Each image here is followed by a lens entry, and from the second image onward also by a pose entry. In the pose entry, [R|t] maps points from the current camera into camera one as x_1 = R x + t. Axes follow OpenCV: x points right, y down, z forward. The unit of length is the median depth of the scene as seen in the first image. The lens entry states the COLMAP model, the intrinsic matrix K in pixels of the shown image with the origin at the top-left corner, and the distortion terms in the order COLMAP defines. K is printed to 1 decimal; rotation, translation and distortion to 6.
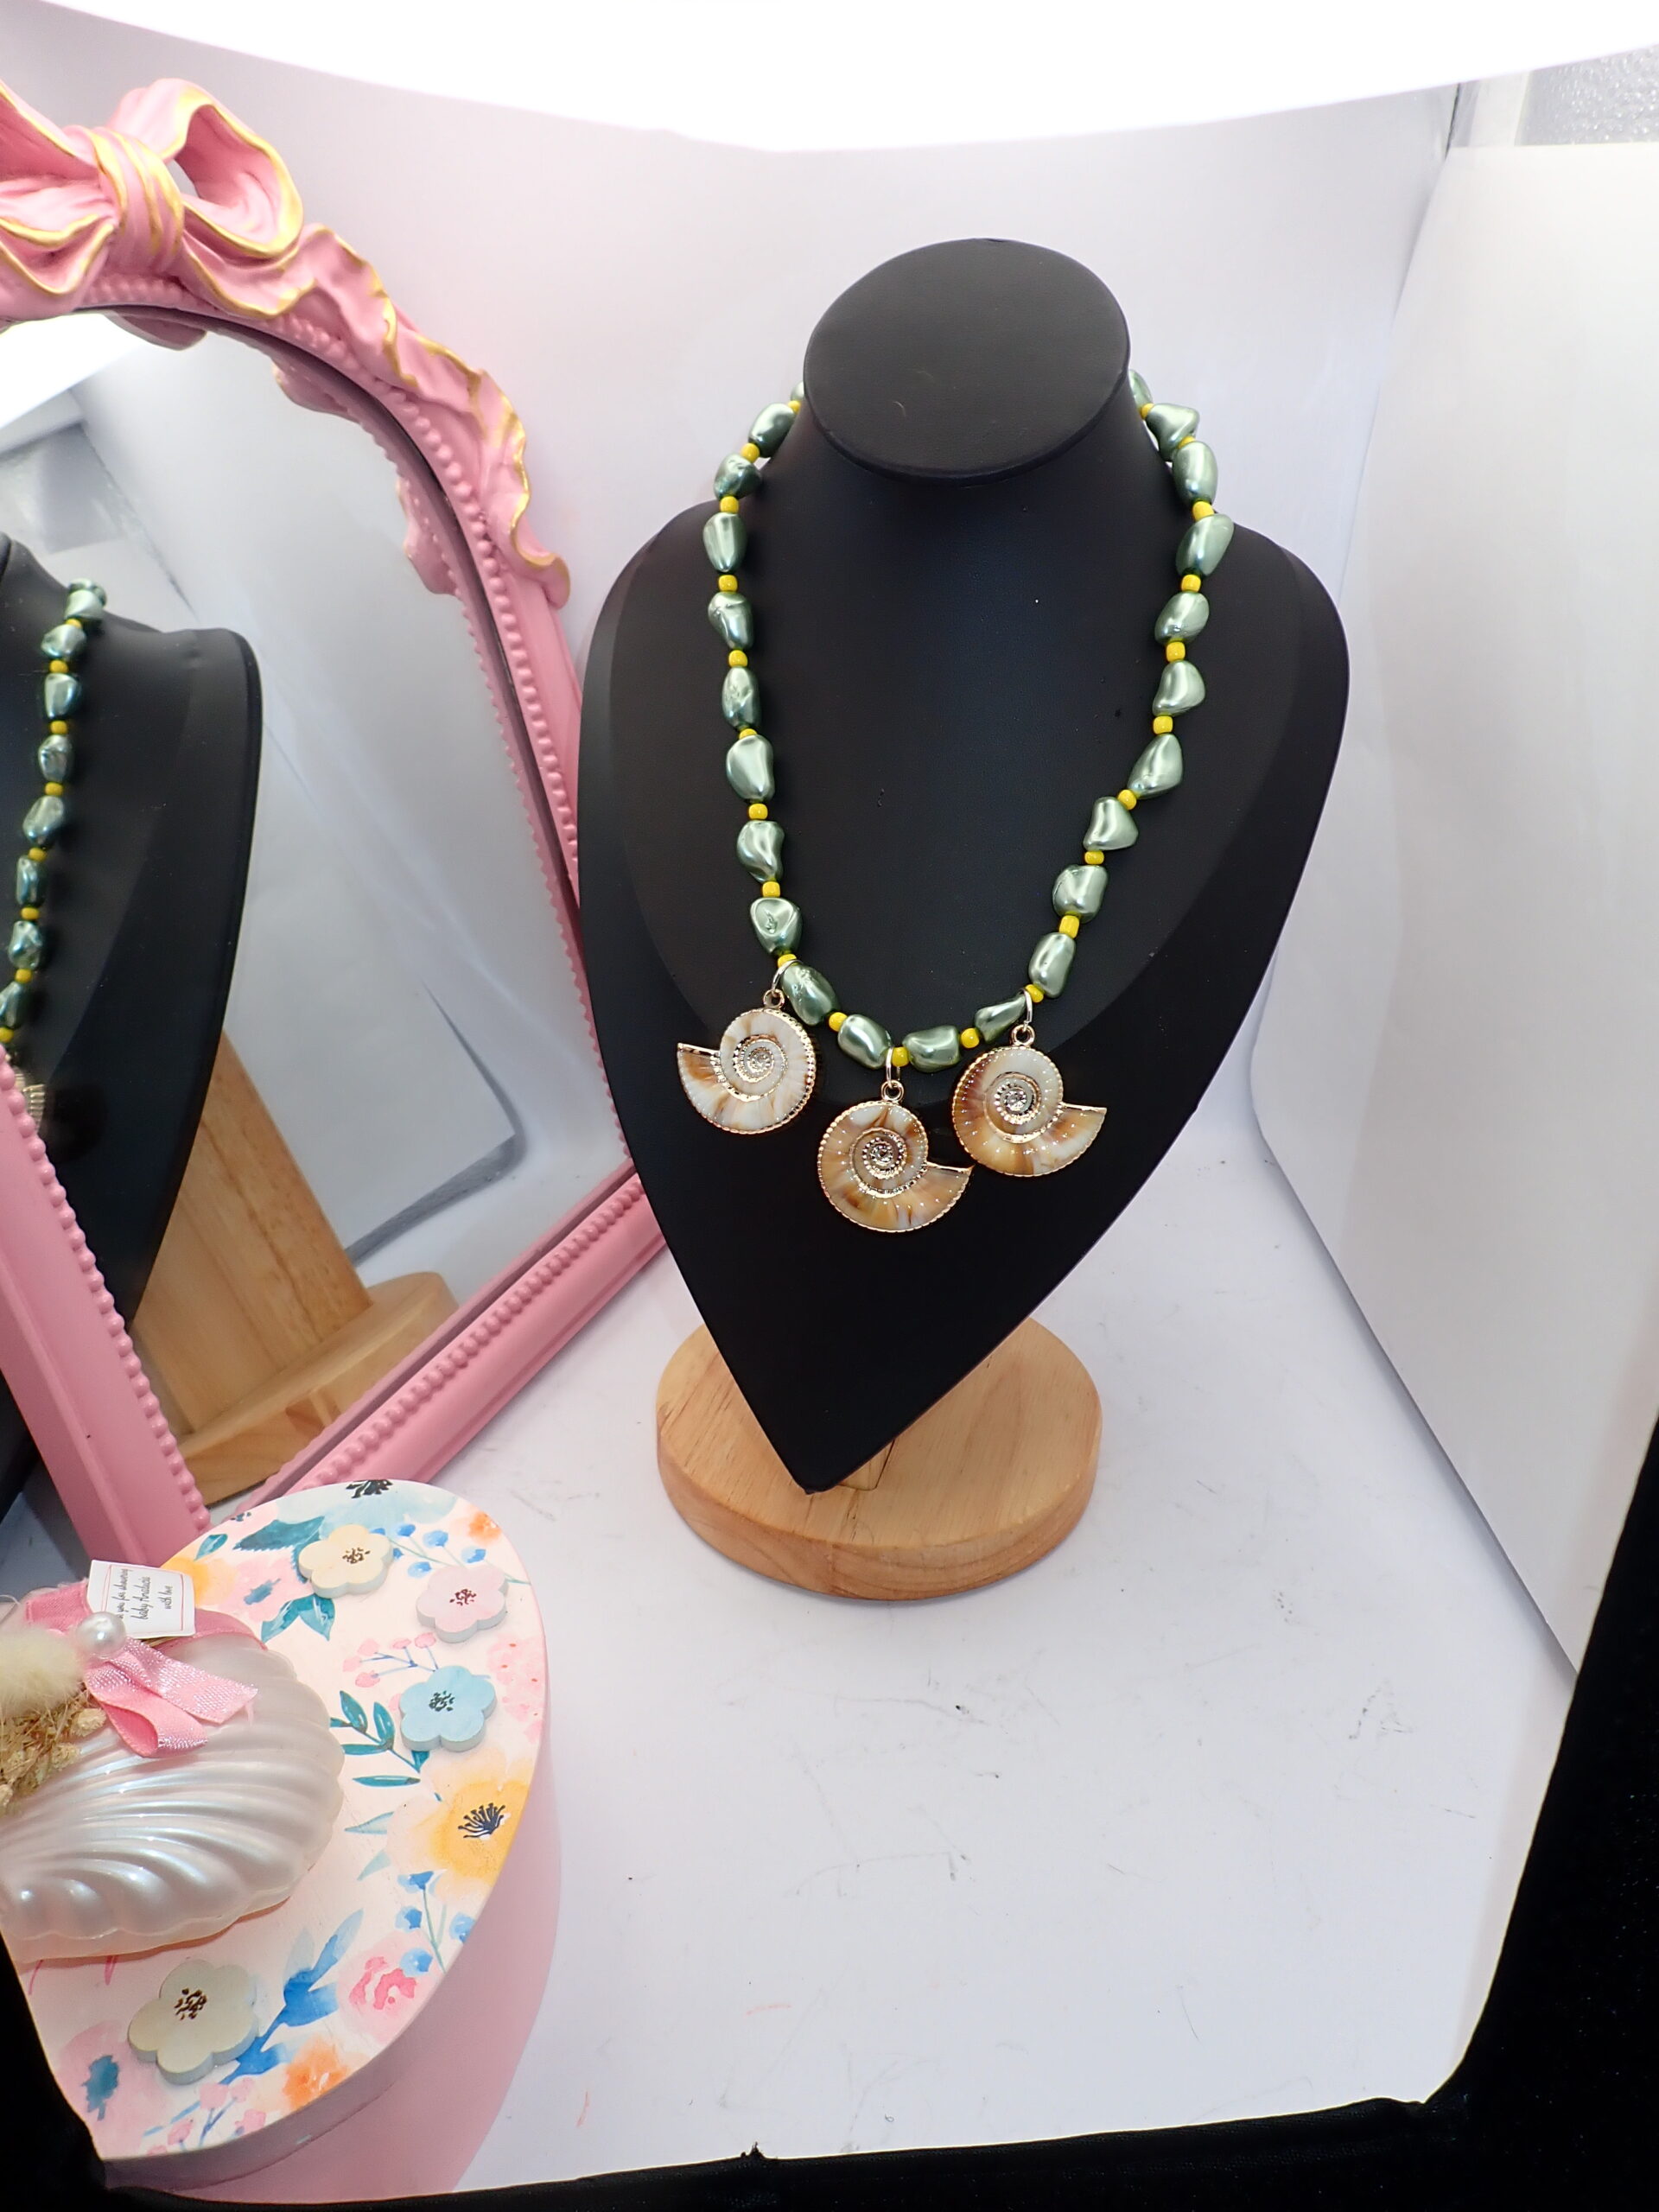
lens RADIAL K [[1681.4, 0, 824.9], [0, 1681.4, 1125.2], [0, 0, 1]] dist [-0.010124, -0.004900]
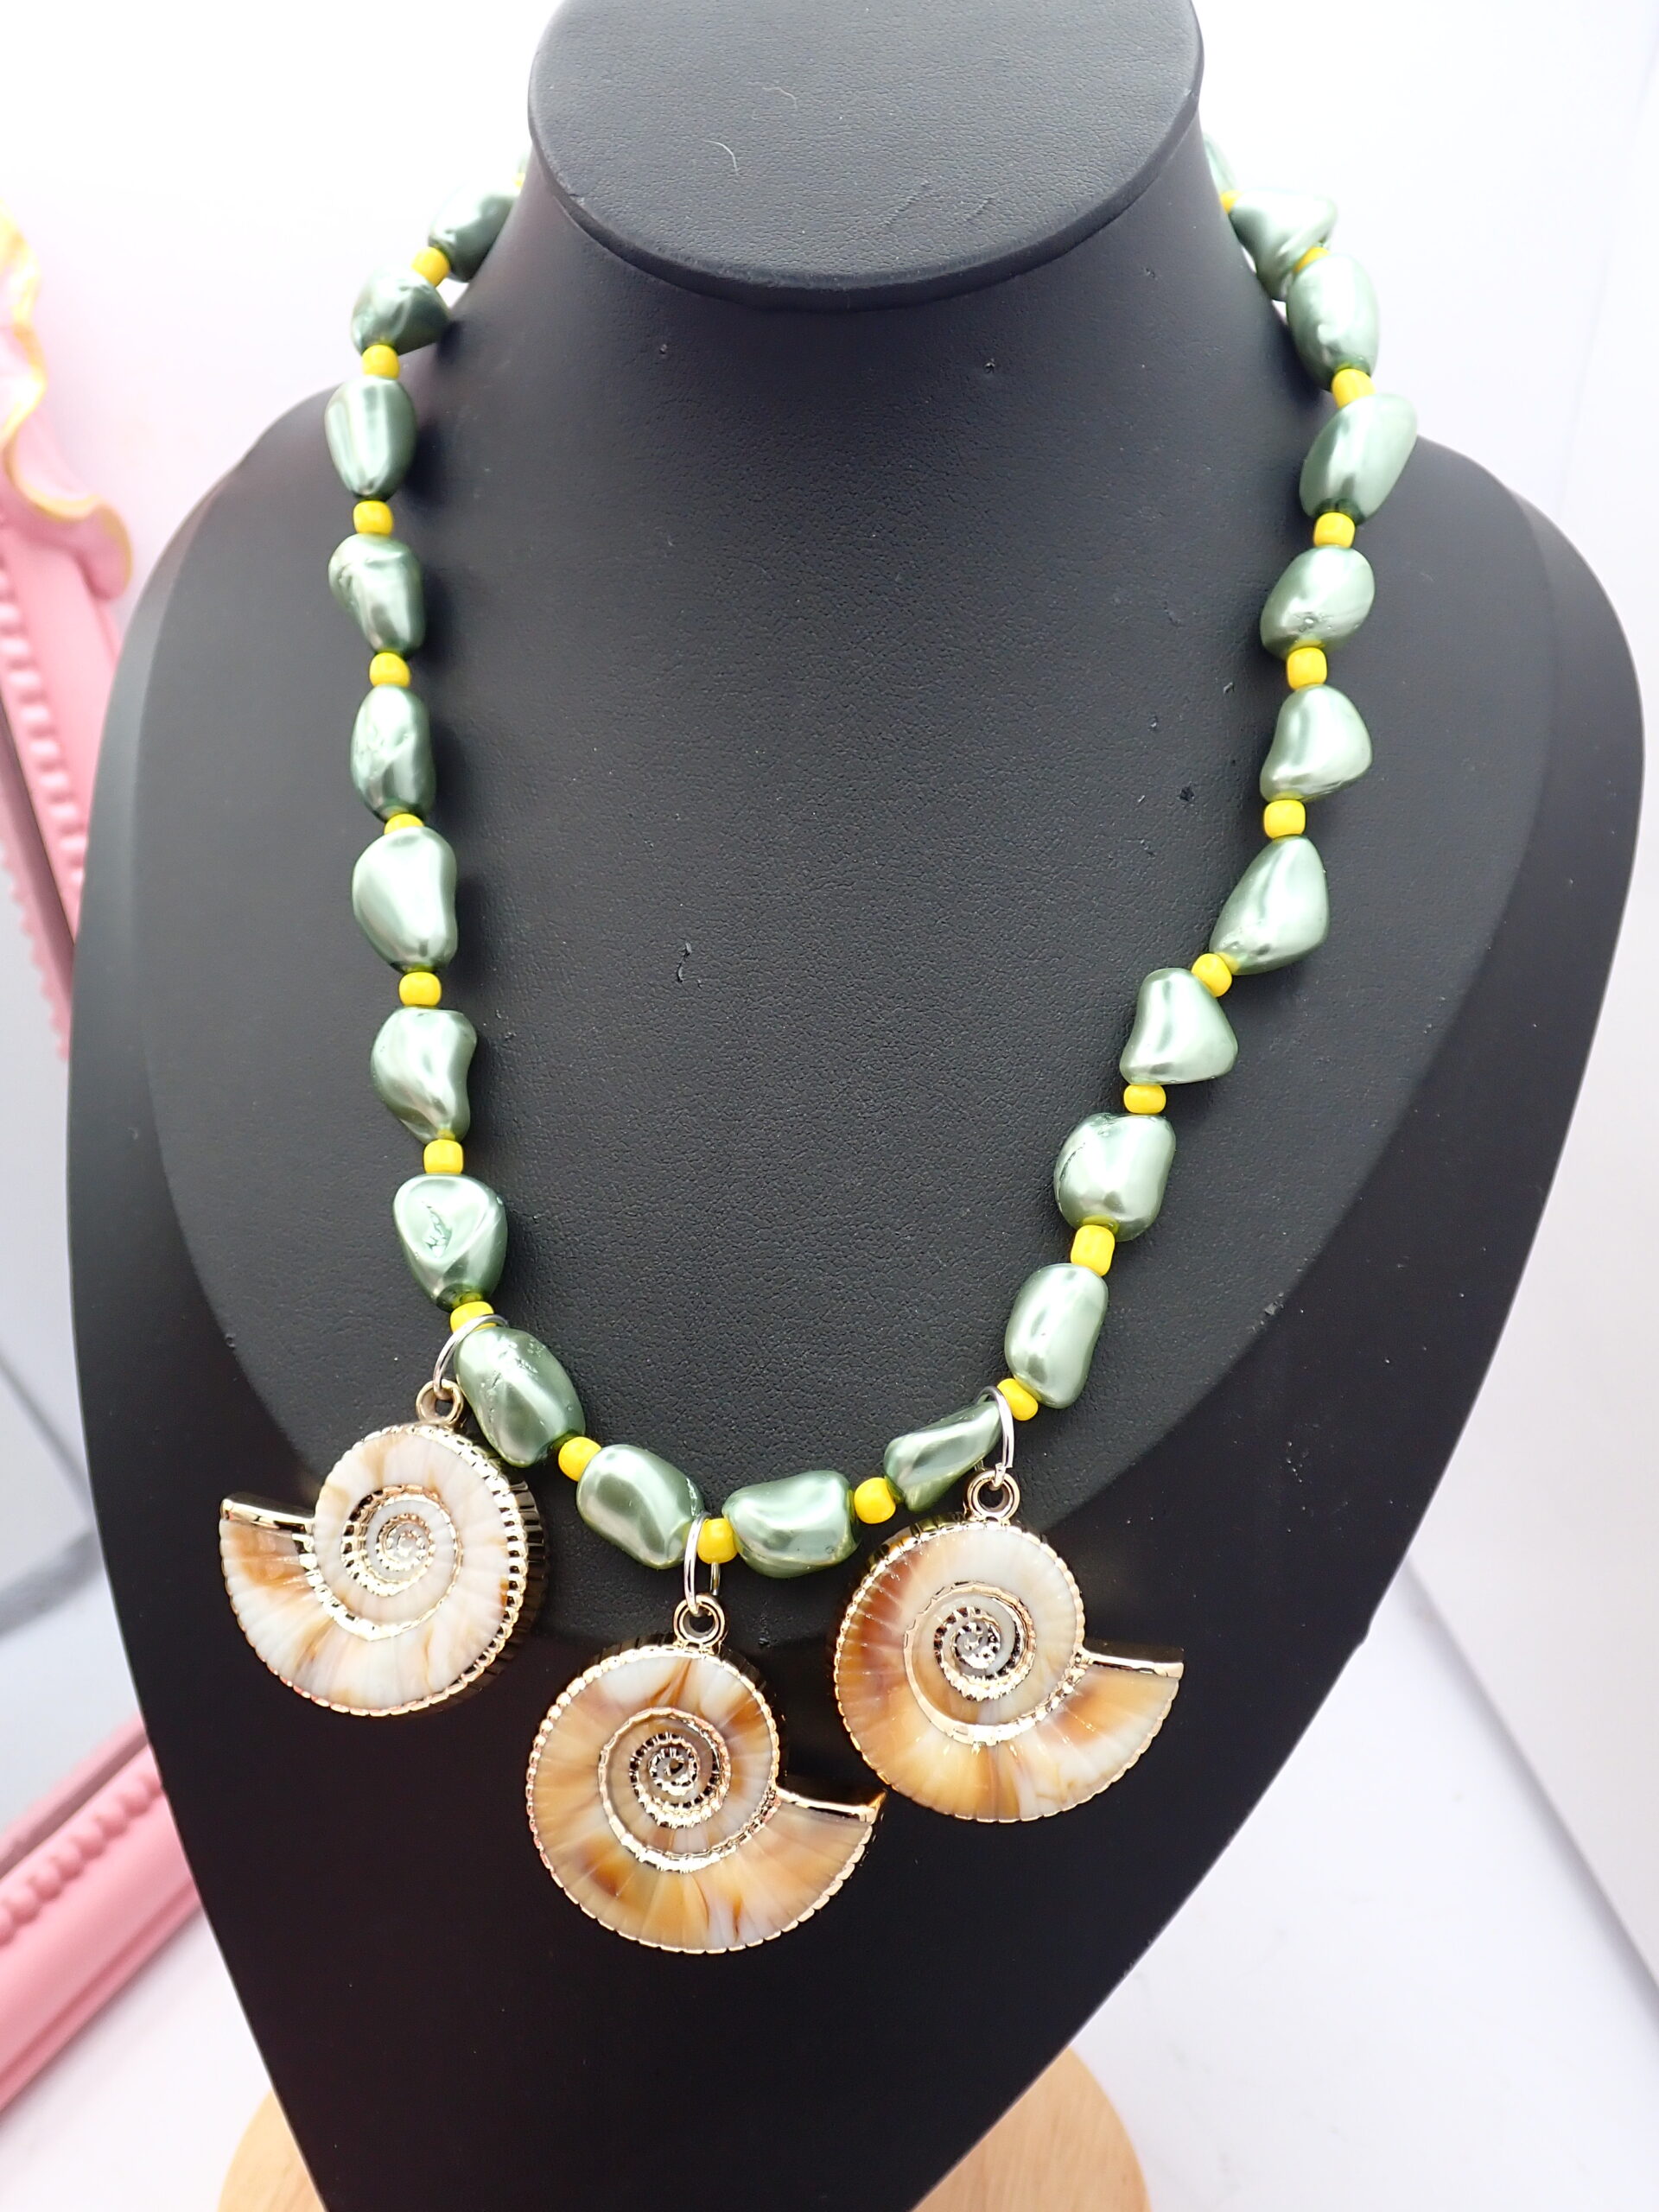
lens RADIAL K [[2360.5, 0, 821.0], [0, 2360.5, 1113.9], [0, 0, 1]] dist [0.042988, 0.009159]
pose [[0.998325, 0.008878, 0.057169, 0.035016], [-0.001782, 0.992405, -0.122999, -0.075276], [-0.057827, 0.122691, 0.990759, 0.364895]]
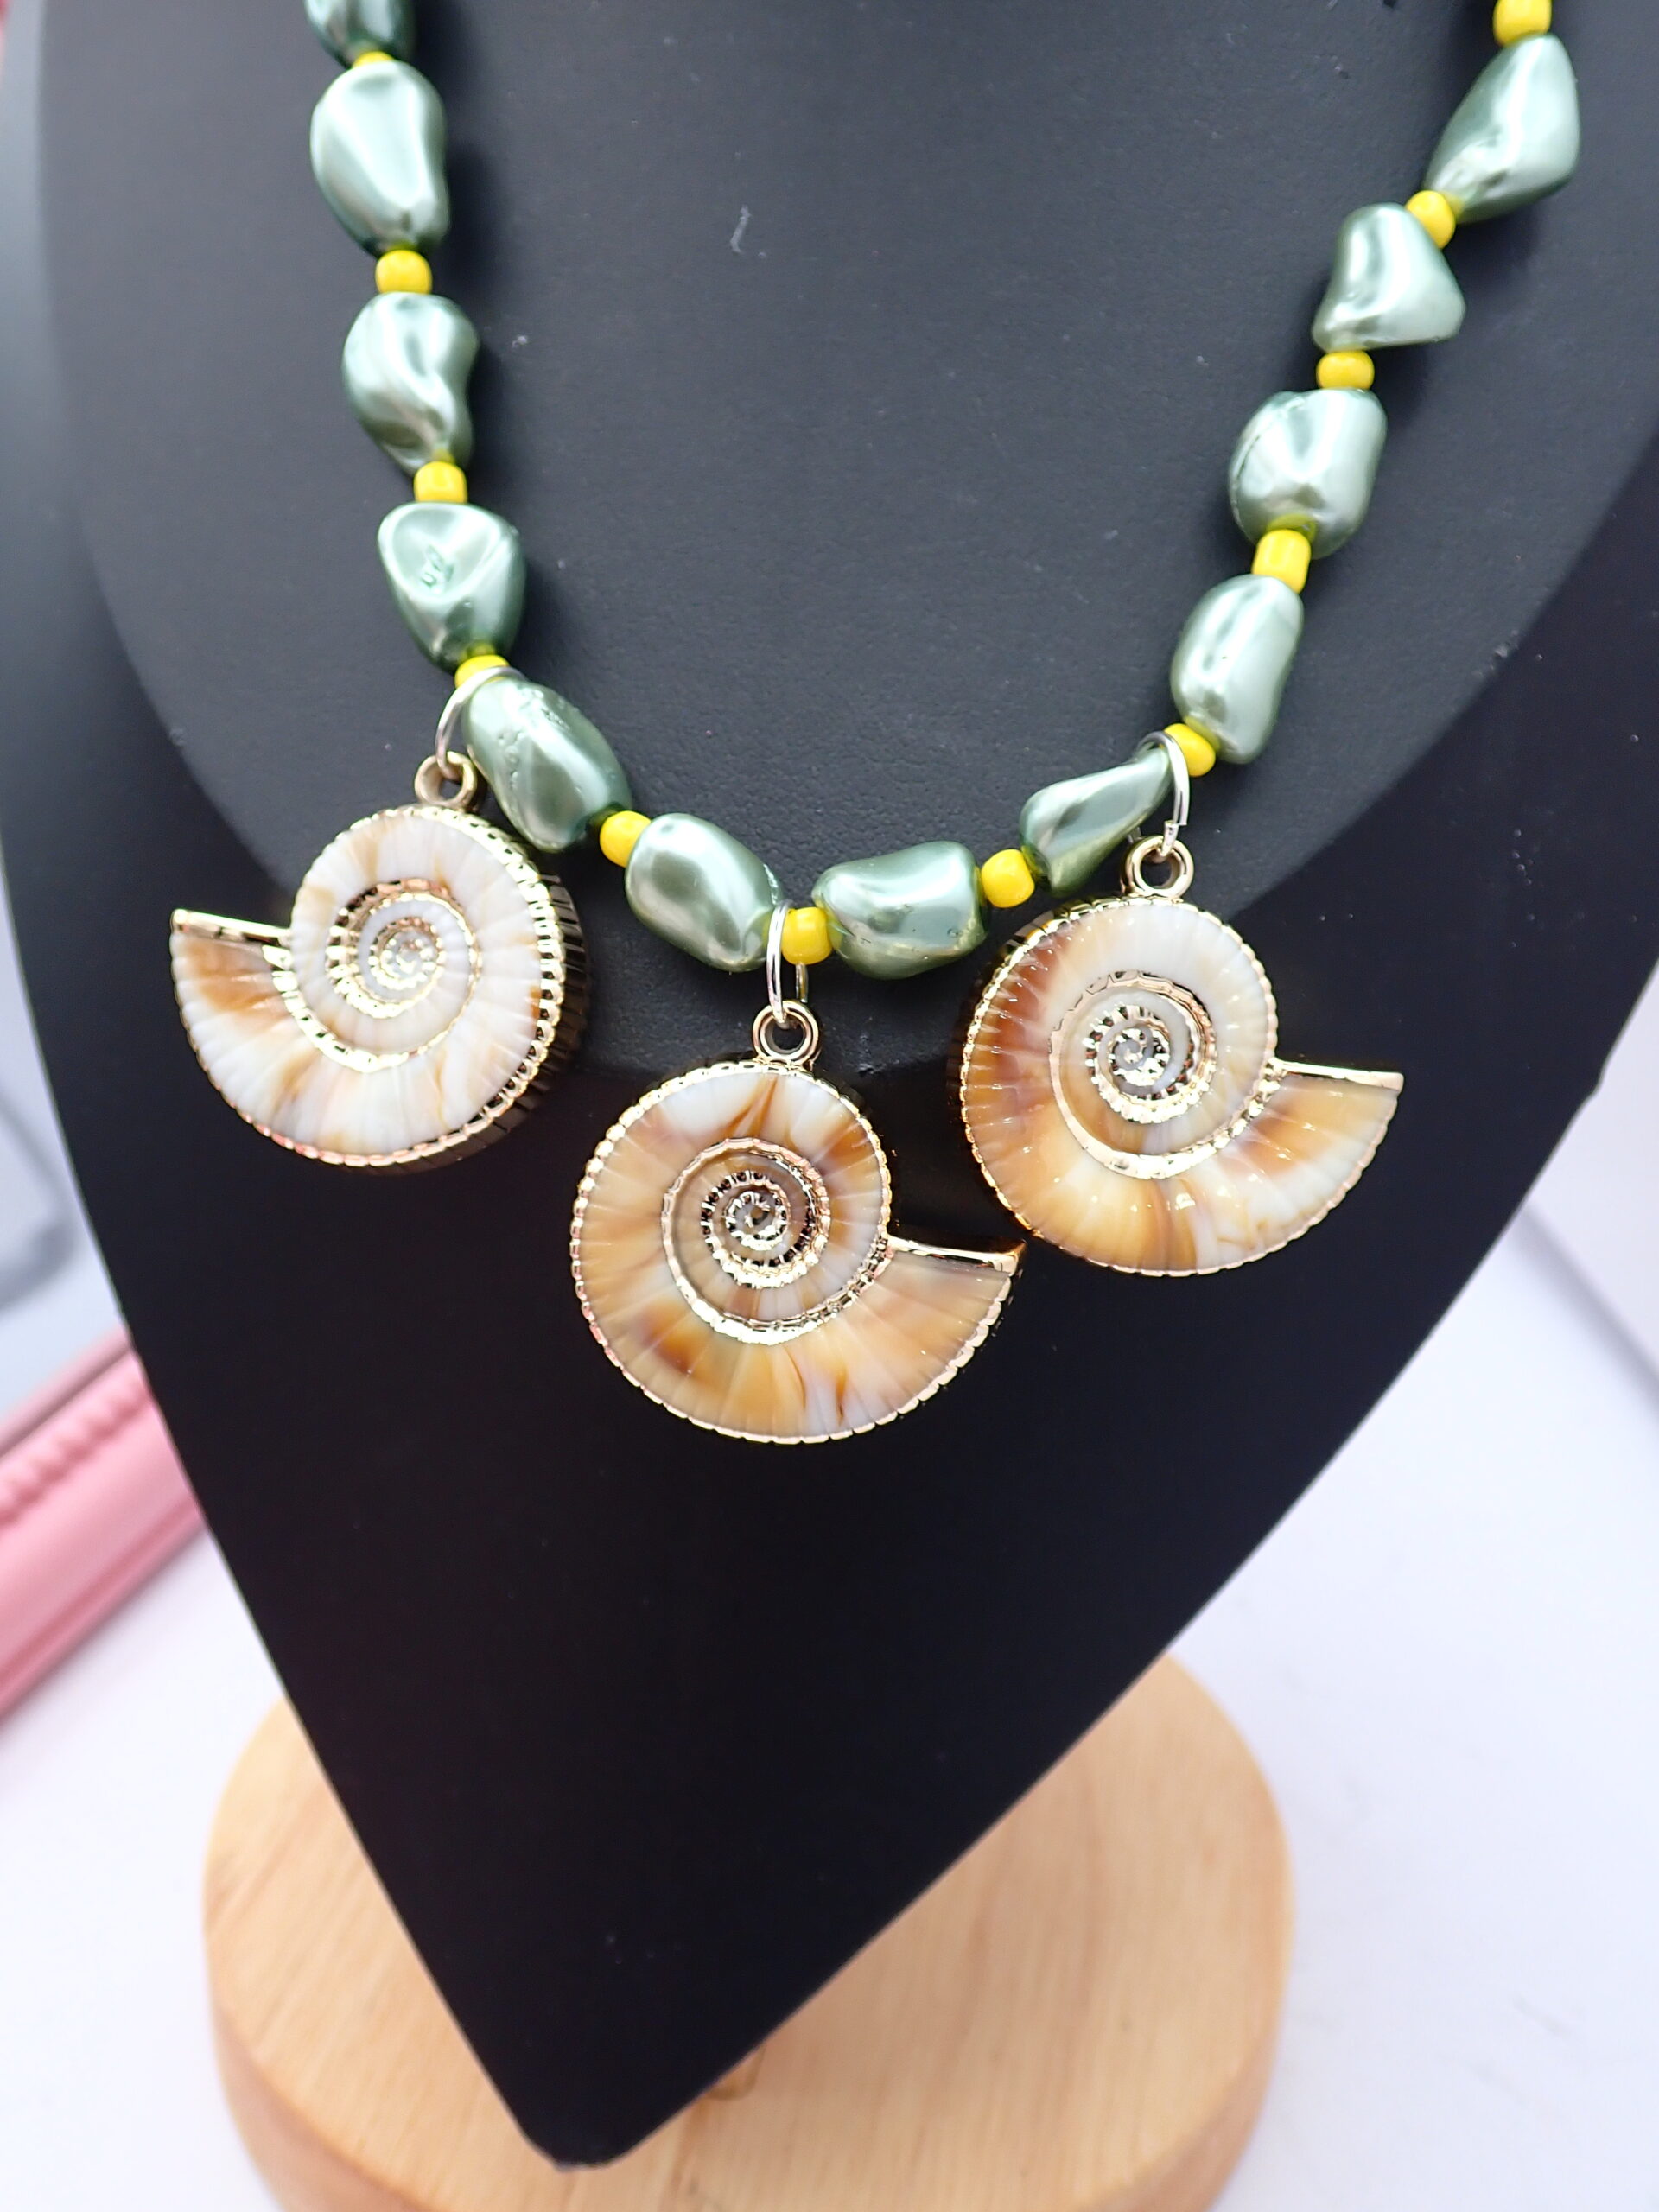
lens RADIAL K [[2360.5, 0, 821.0], [0, 2360.5, 1113.9], [0, 0, 1]] dist [0.042988, 0.009159]
pose [[0.997876, -0.010180, 0.064347, 0.015833], [0.012823, 0.999085, -0.040804, 0.015984], [-0.063873, 0.041542, 0.997093, 0.511465]]
